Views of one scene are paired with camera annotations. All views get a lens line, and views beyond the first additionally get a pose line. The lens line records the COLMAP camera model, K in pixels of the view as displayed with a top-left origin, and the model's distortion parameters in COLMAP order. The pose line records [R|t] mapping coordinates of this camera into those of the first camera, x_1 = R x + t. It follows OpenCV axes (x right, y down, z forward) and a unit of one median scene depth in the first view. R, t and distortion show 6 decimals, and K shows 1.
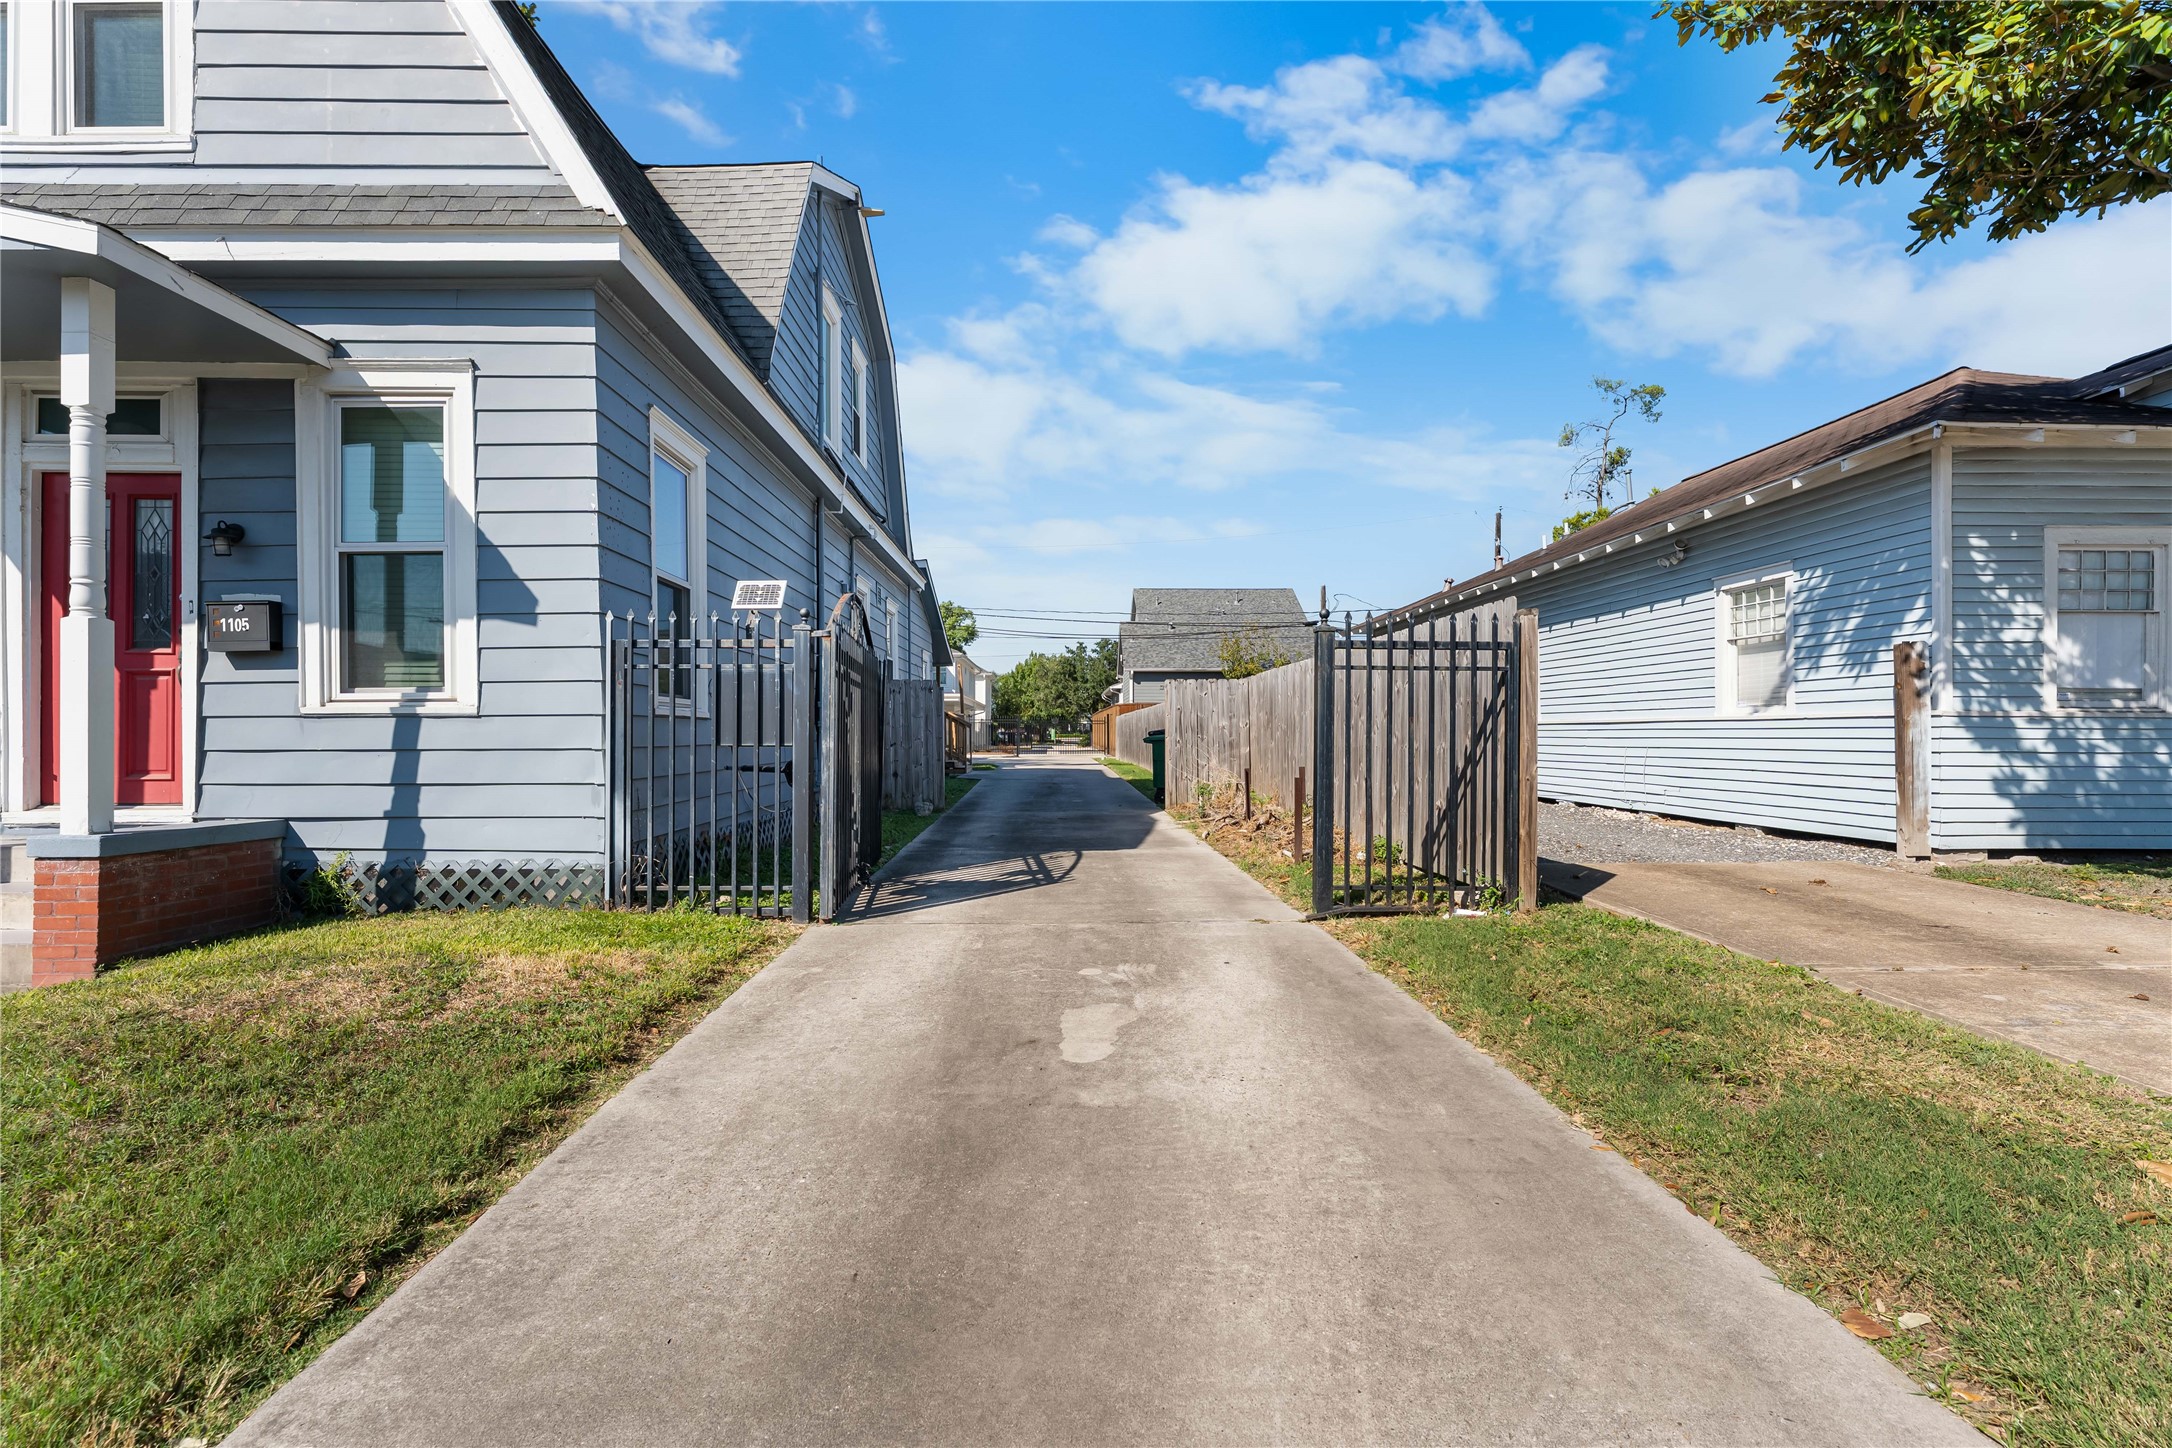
lens RADIAL K [[971.1, 0, 1076.0], [0, 971.1, 723.2], [0, 0, 1]] dist [0.002572, -0.000433]
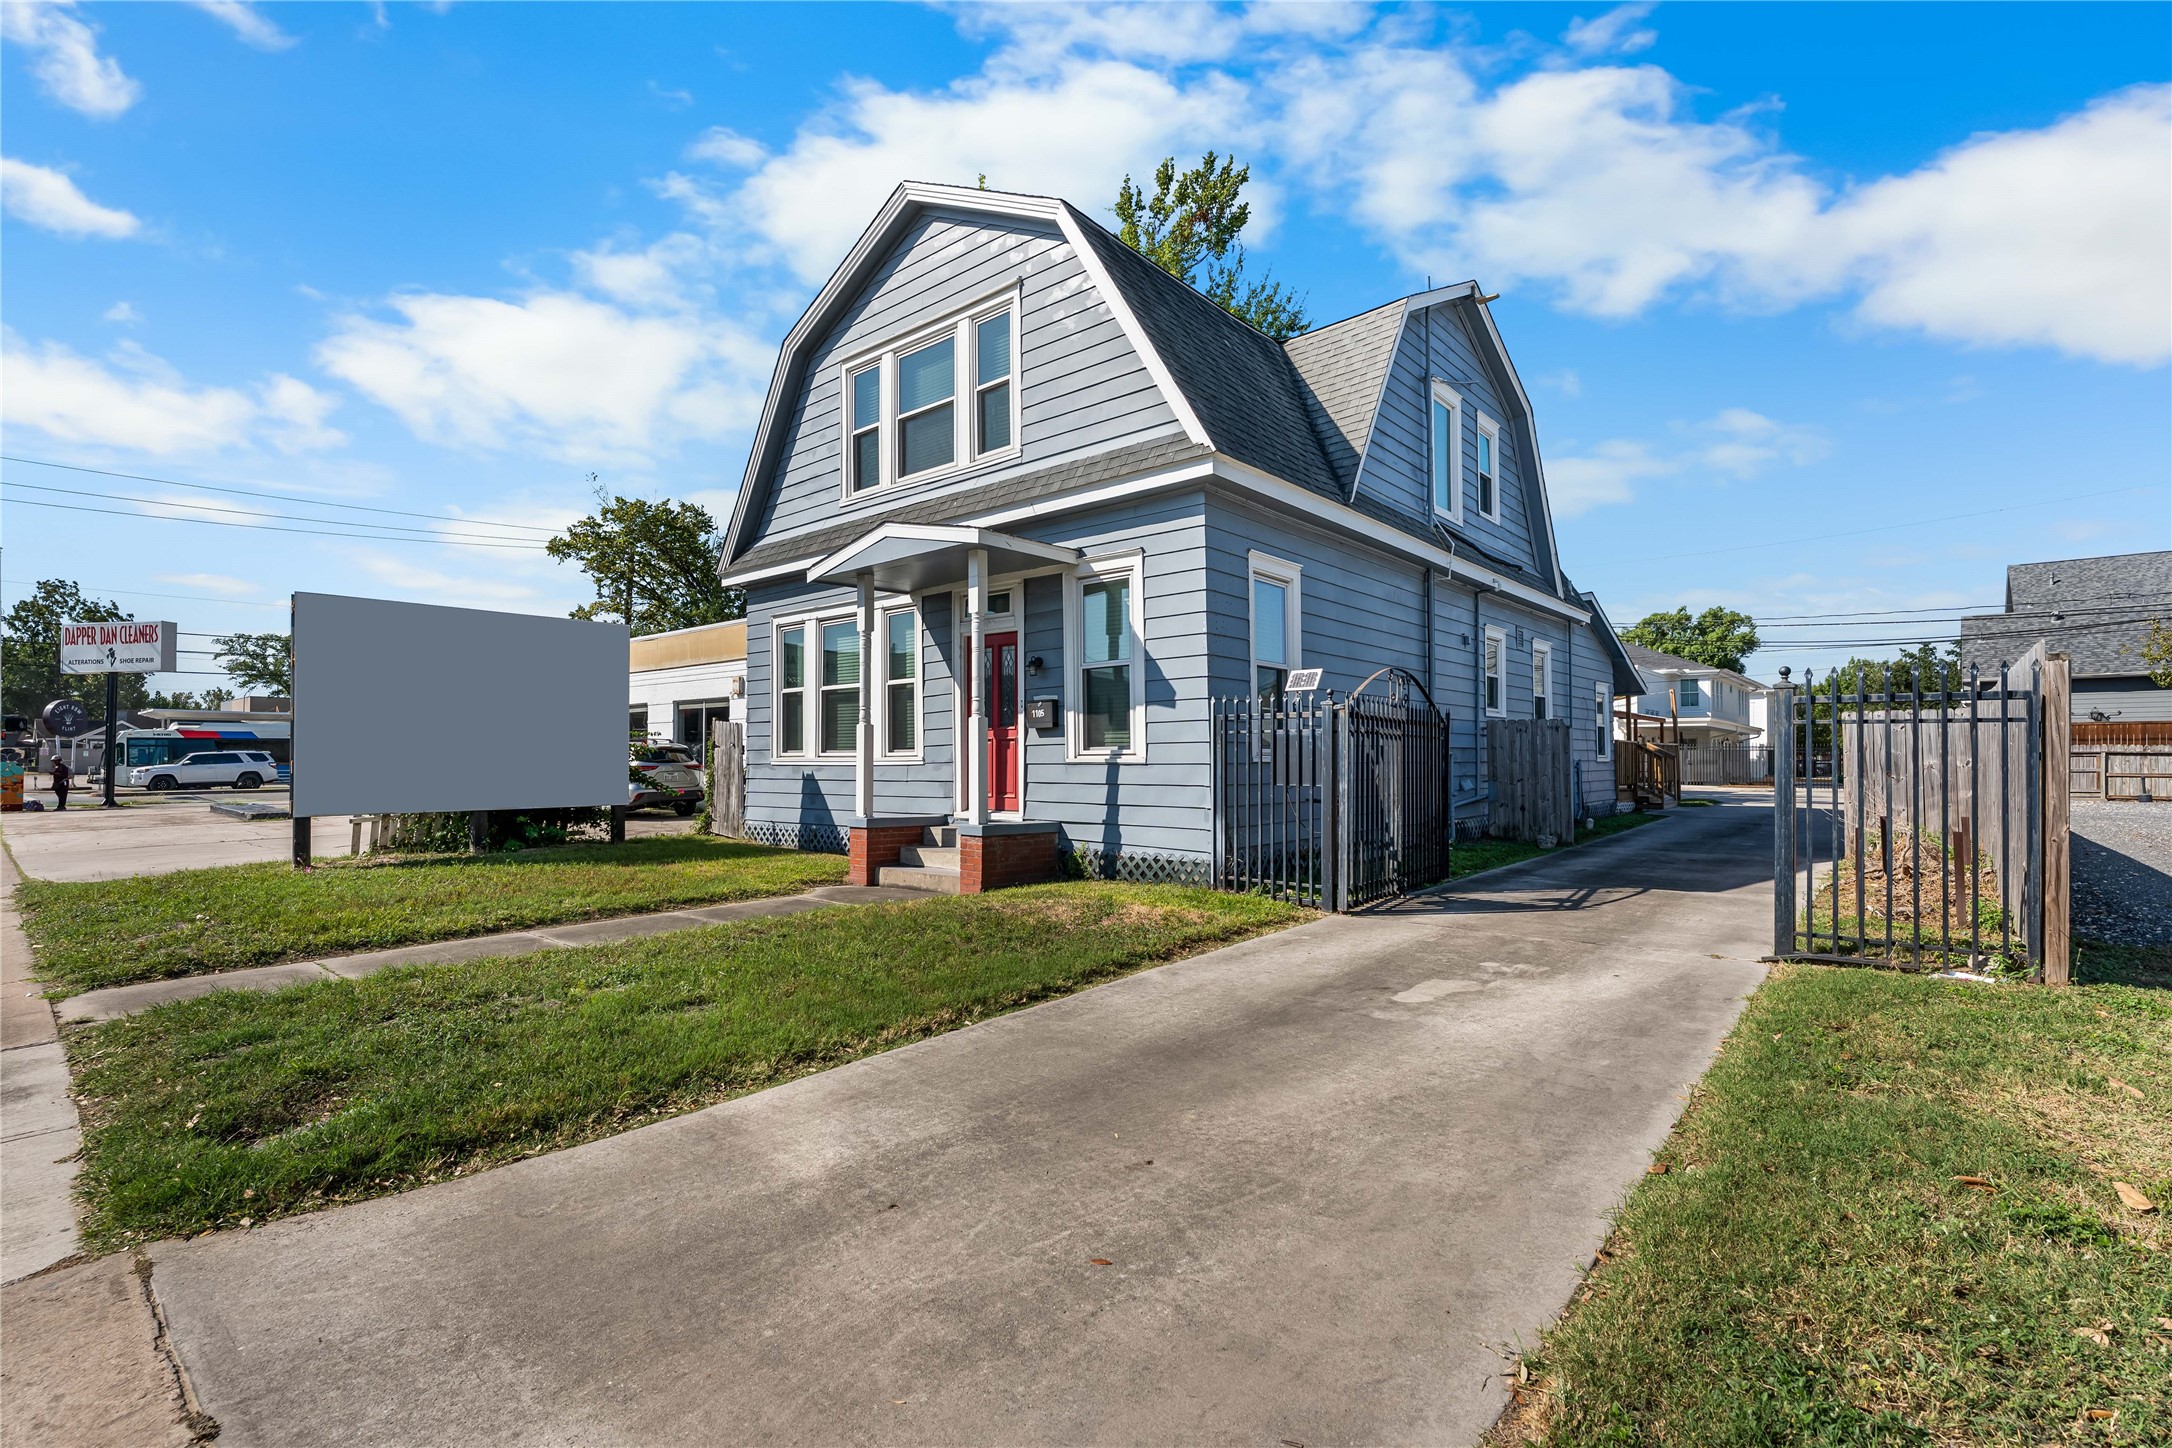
lens RADIAL K [[959.1, 0, 1081.6], [0, 959.1, 757.1], [0, 0, 1]] dist [0.002644, 0.000075]
pose [[0.747867, 0.000704, -0.663848, 0.375836], [0.004507, 0.999971, 0.006137, -0.029984], [0.663833, -0.007582, 0.747842, -0.279173]]
